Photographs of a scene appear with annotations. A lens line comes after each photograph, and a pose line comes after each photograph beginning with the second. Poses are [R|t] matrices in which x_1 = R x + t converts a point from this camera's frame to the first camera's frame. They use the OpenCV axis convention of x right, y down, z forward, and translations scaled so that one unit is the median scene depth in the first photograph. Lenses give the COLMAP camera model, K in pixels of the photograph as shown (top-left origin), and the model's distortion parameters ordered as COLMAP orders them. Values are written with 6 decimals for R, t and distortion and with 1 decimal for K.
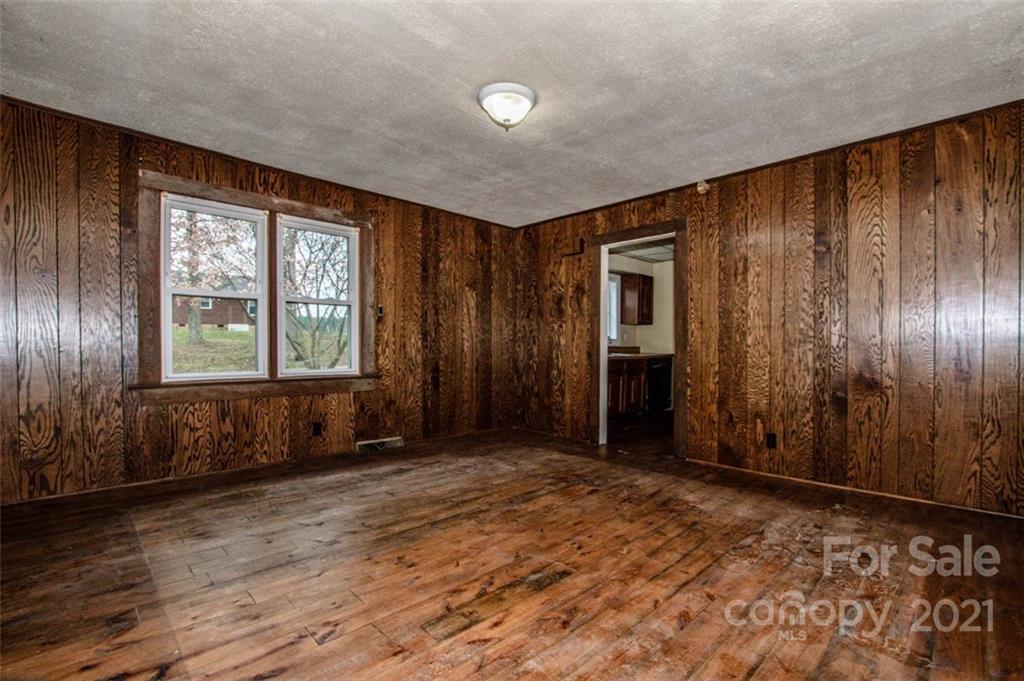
lens RADIAL K [[466.9, 0, 513.5], [0, 466.9, 349.5], [0, 0, 1]] dist [-0.034589, 0.005244]
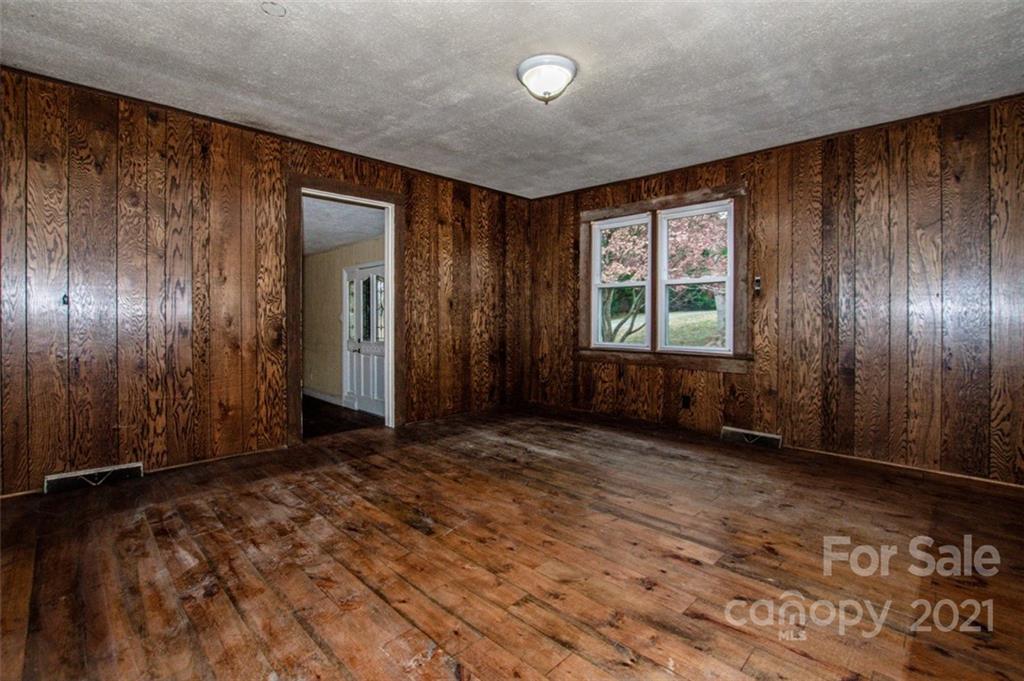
lens RADIAL K [[466.9, 0, 542.0], [0, 466.9, 314.9], [0, 0, 1]] dist [-0.034589, 0.005244]
pose [[0.046897, -0.014817, -0.998790, 0.675245], [-0.012386, 0.999804, -0.015414, -0.008194], [0.998823, 0.013093, 0.046705, 0.669988]]
